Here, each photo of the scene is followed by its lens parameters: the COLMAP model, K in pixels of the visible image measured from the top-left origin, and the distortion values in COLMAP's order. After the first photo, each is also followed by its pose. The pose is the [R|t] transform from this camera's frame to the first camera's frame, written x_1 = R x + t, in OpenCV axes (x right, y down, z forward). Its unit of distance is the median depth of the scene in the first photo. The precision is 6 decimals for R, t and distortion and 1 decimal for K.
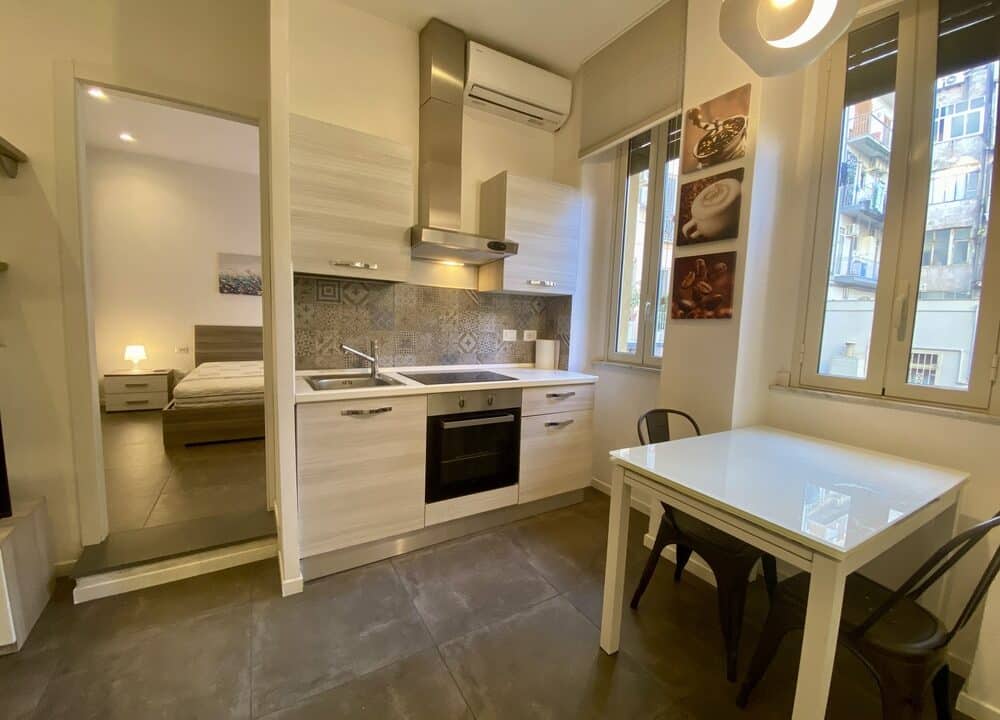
lens RADIAL K [[404.4, 0, 494.0], [0, 404.4, 362.5], [0, 0, 1]] dist [-0.002494, -0.000705]
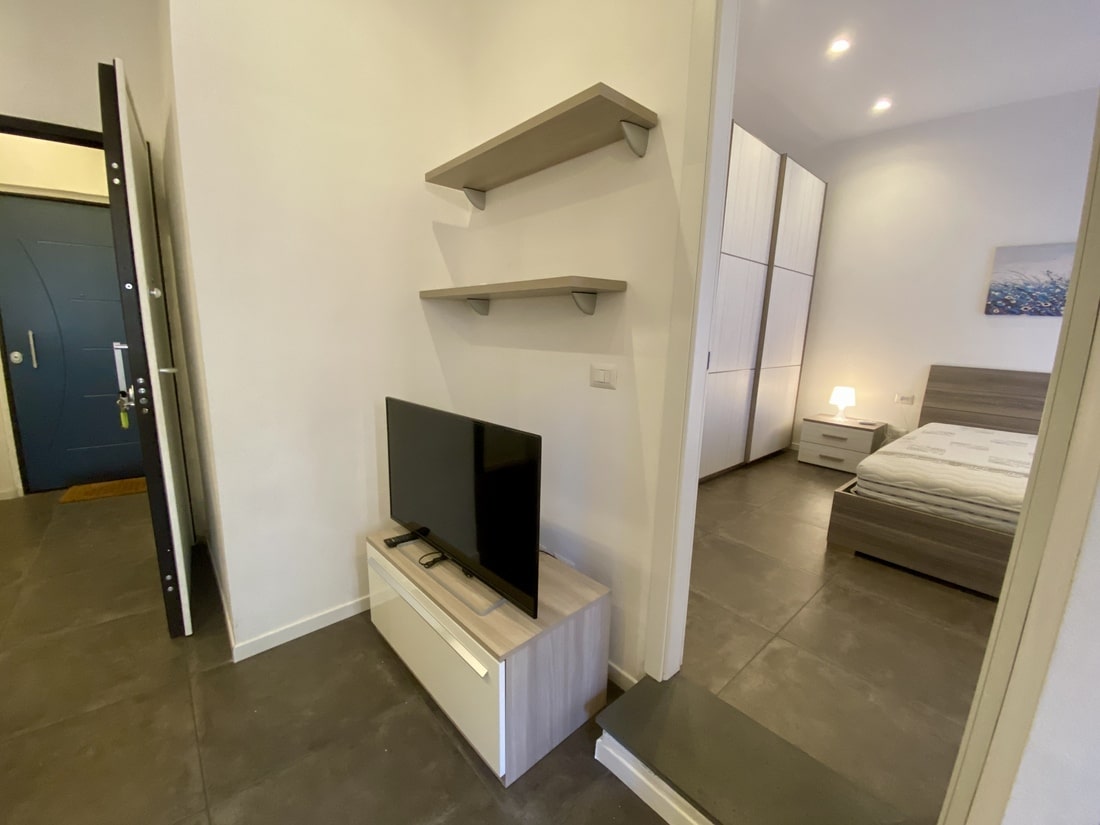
lens RADIAL K [[442.0, 0, 548.2], [0, 442.0, 414.7], [0, 0, 1]] dist [0.012366, -0.017497]
pose [[0.185665, 0.155837, -0.970177, -0.261810], [-0.120826, 0.983472, 0.134850, -0.063879], [0.975156, 0.092186, 0.201426, 0.465508]]
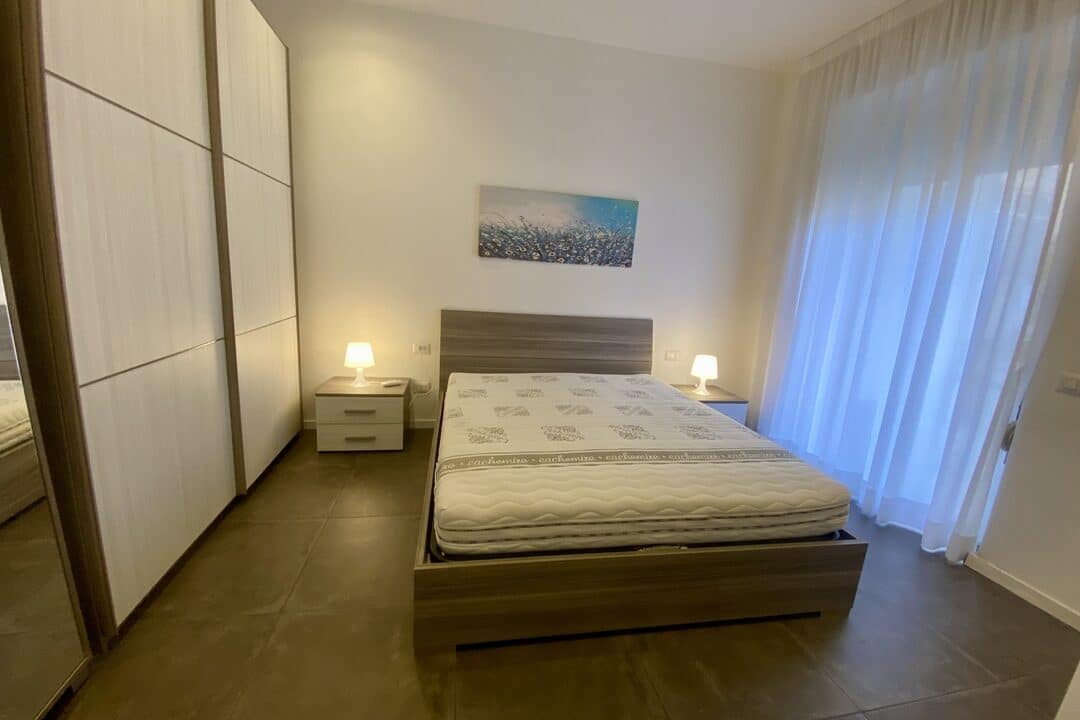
lens RADIAL K [[433.0, 0, 540.0], [0, 433.0, 360.0], [0, 0, 1]] dist [0.026589, -0.000098]
pose [[0.943080, 0.089549, -0.320283, -0.744603], [-0.062397, 0.993607, 0.094079, -0.170234], [0.326660, -0.068739, 0.942639, 0.825512]]
